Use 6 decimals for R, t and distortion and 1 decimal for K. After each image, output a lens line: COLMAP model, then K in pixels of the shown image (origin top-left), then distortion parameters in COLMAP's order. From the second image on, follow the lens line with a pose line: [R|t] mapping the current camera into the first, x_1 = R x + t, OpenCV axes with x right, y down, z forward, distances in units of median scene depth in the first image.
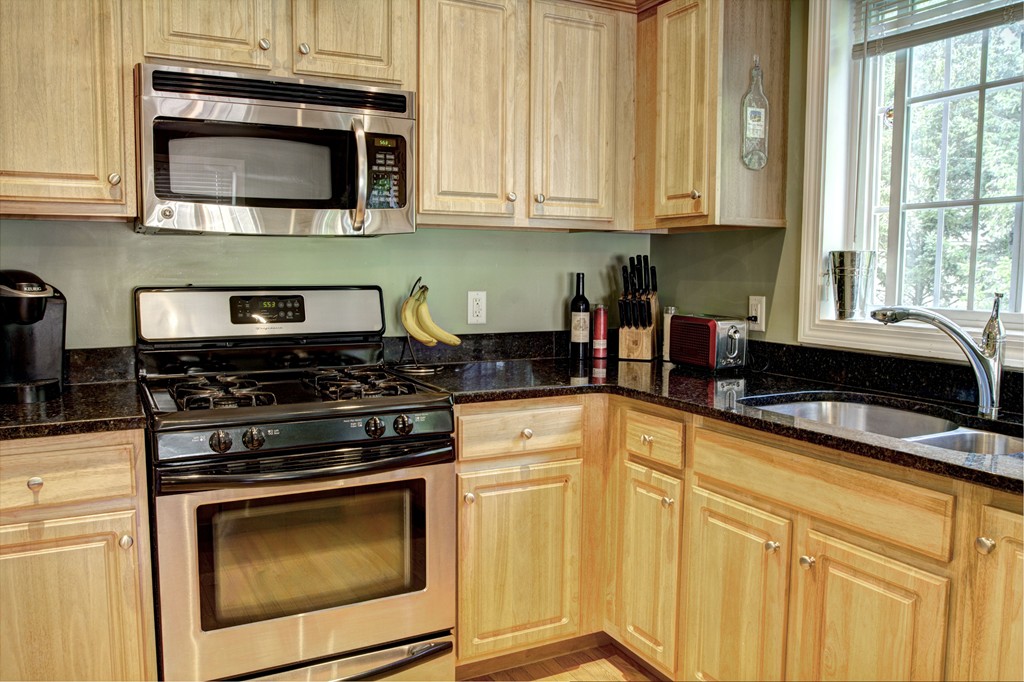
lens RADIAL K [[781.2, 0, 508.1], [0, 781.2, 339.8], [0, 0, 1]] dist [-0.079863, 0.054927]
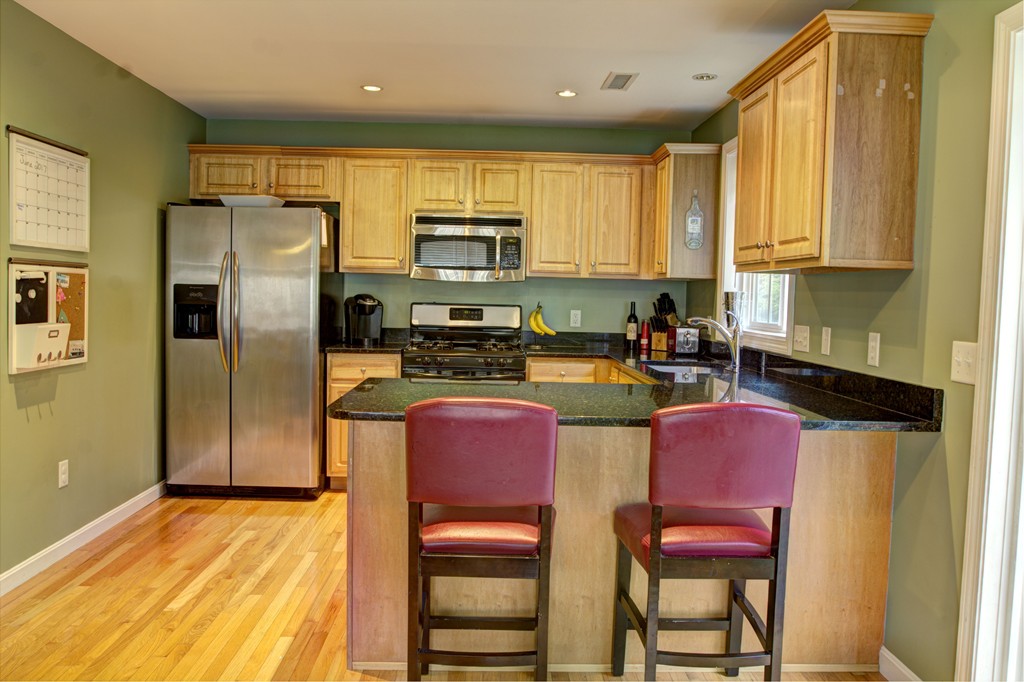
lens RADIAL K [[765.8, 0, 511.3], [0, 765.8, 338.3], [0, 0, 1]] dist [-0.077284, 0.058947]
pose [[0.905098, 0.040953, -0.423226, 0.745396], [-0.058602, 0.997867, -0.028768, 0.085723], [0.421145, 0.050840, 0.905567, -0.931915]]
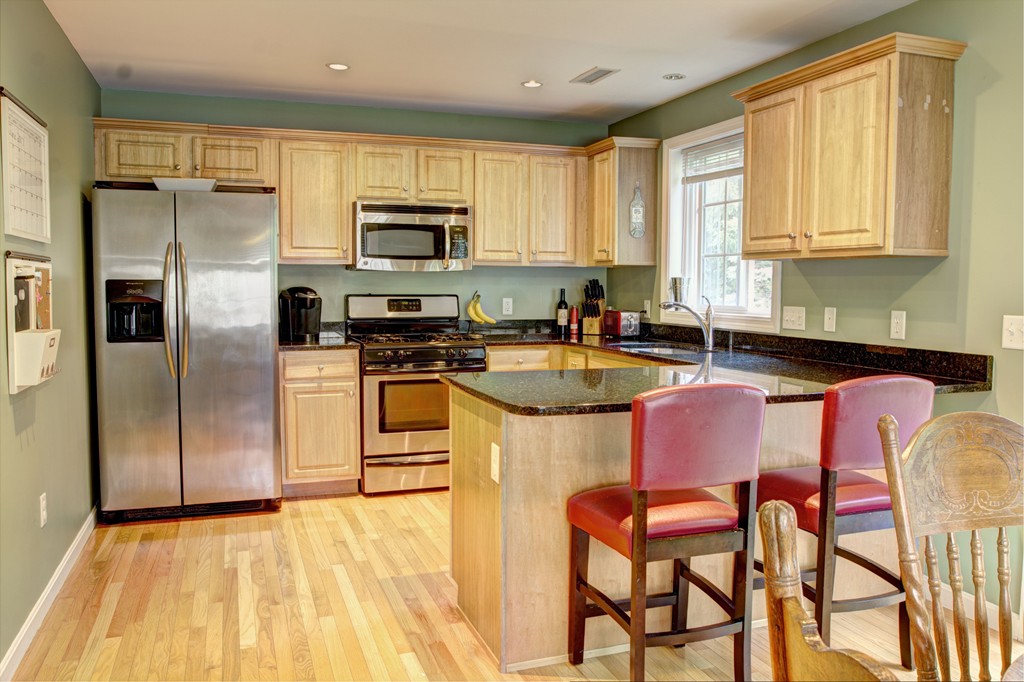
lens RADIAL K [[765.8, 0, 511.3], [0, 765.8, 338.3], [0, 0, 1]] dist [-0.077284, 0.058947]
pose [[0.991513, 0.008016, -0.129763, 0.262504], [-0.011033, 0.999685, -0.022547, 0.098317], [0.129541, 0.023787, 0.991289, -1.074541]]
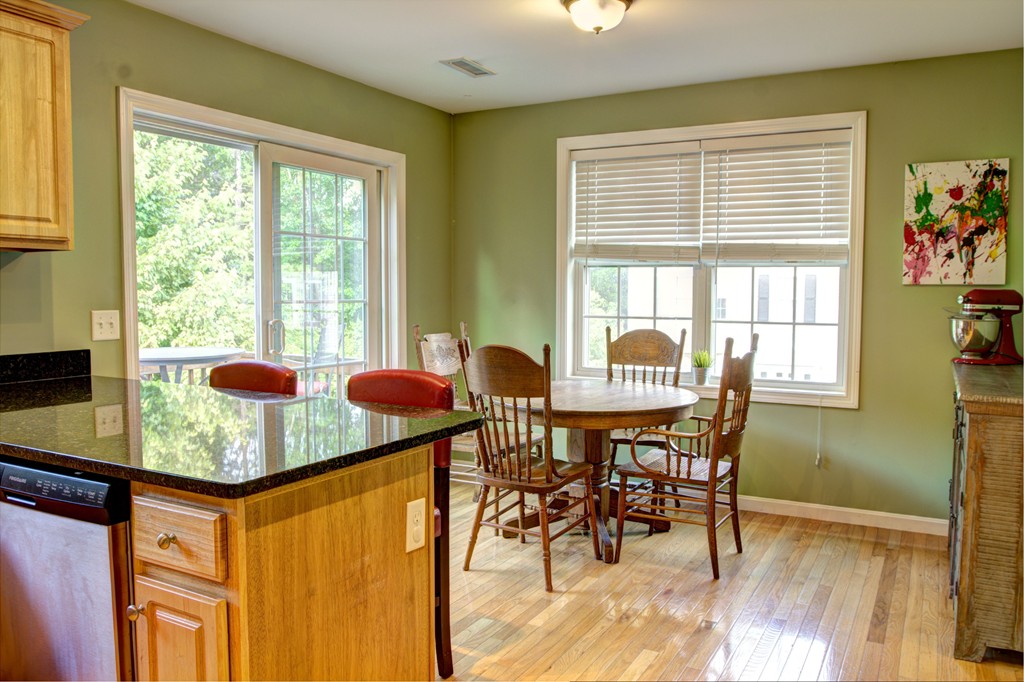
lens RADIAL K [[781.2, 0, 508.1], [0, 781.2, 339.8], [0, 0, 1]] dist [-0.079863, 0.054927]
pose [[-0.552058, -0.063593, 0.831377, -0.587979], [0.070499, 0.989957, 0.122536, -0.029138], [-0.830820, 0.126259, -0.542030, 0.270900]]
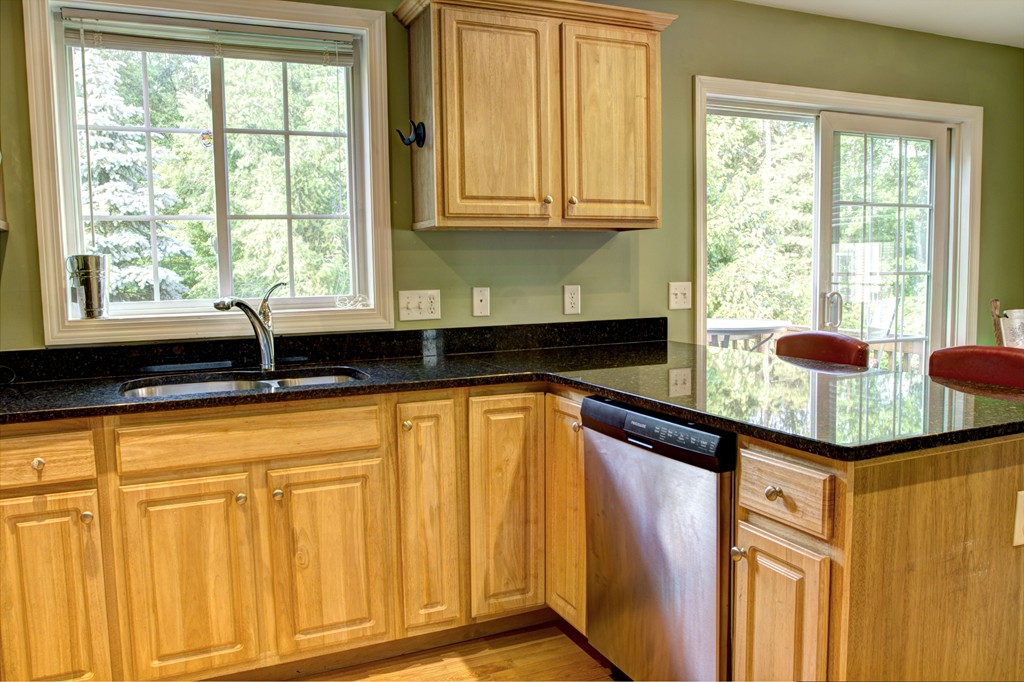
lens RADIAL K [[781.2, 0, 508.1], [0, 781.2, 339.8], [0, 0, 1]] dist [-0.079863, 0.054927]
pose [[0.064392, -0.101287, 0.992771, -0.598765], [0.111464, 0.989341, 0.093708, -0.032599], [-0.991680, 0.104624, 0.074996, 0.347796]]
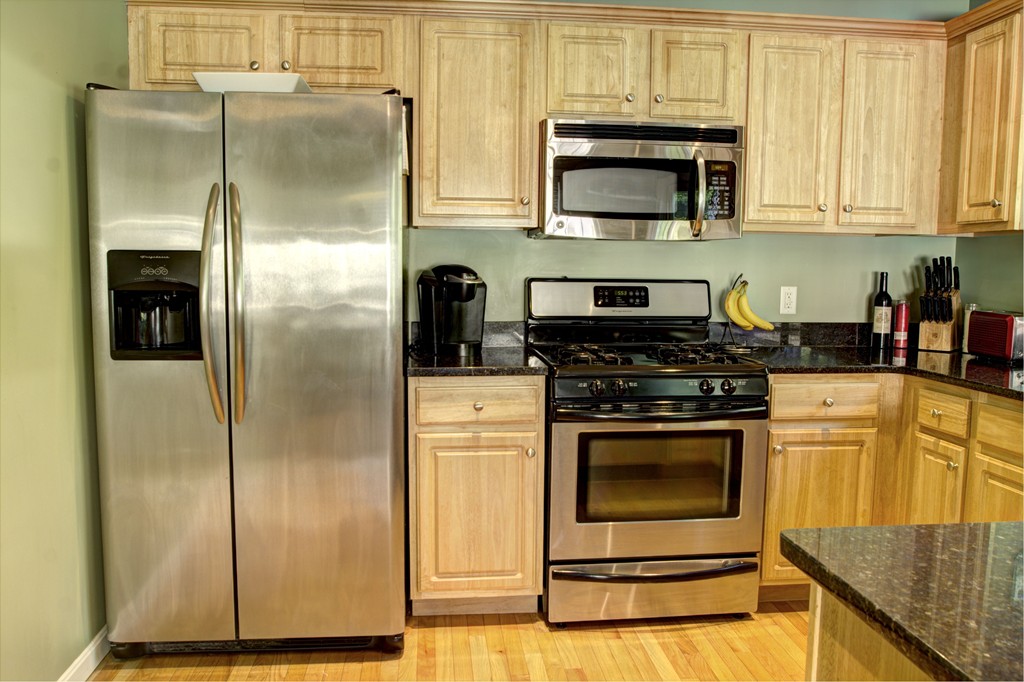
lens RADIAL K [[765.8, 0, 511.3], [0, 765.8, 338.3], [0, 0, 1]] dist [-0.077284, 0.058947]
pose [[0.930208, 0.039679, -0.364881, -0.009699], [-0.038677, 0.999201, 0.010055, 0.025630], [0.364988, 0.004759, 0.931000, -0.270823]]
